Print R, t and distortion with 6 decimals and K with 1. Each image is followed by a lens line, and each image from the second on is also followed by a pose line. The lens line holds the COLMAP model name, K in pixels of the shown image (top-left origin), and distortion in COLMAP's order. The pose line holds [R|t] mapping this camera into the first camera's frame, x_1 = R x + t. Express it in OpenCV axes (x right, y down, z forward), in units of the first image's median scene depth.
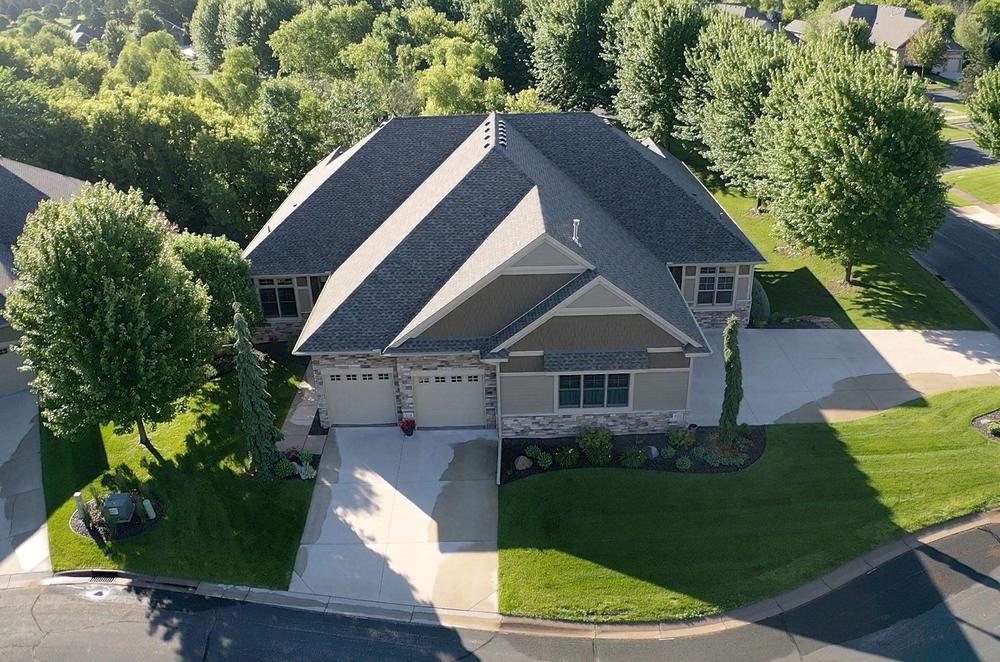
lens RADIAL K [[816.2, 0, 500.0], [0, 816.2, 331.0], [0, 0, 1]] dist [-0.206316, 0.037705]
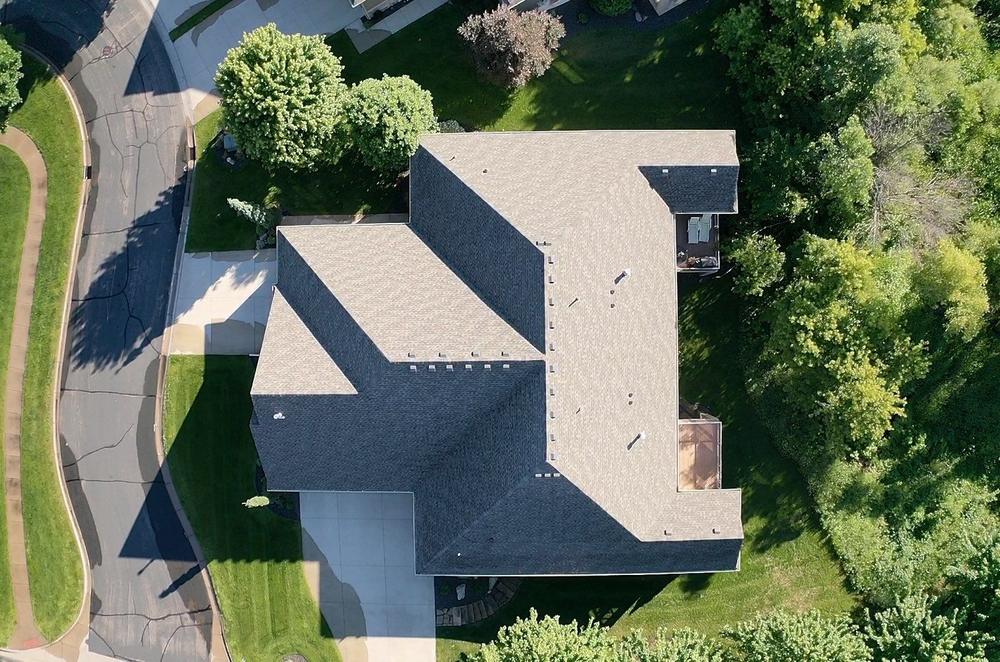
lens RADIAL K [[816.2, 0, 500.0], [0, 816.2, 331.0], [0, 0, 1]] dist [-0.206316, 0.037705]
pose [[0.006130, 0.999619, 0.026903, -0.106071], [-0.378881, -0.022576, 0.925170, -1.793070], [0.925425, -0.015864, 0.378598, 0.916594]]
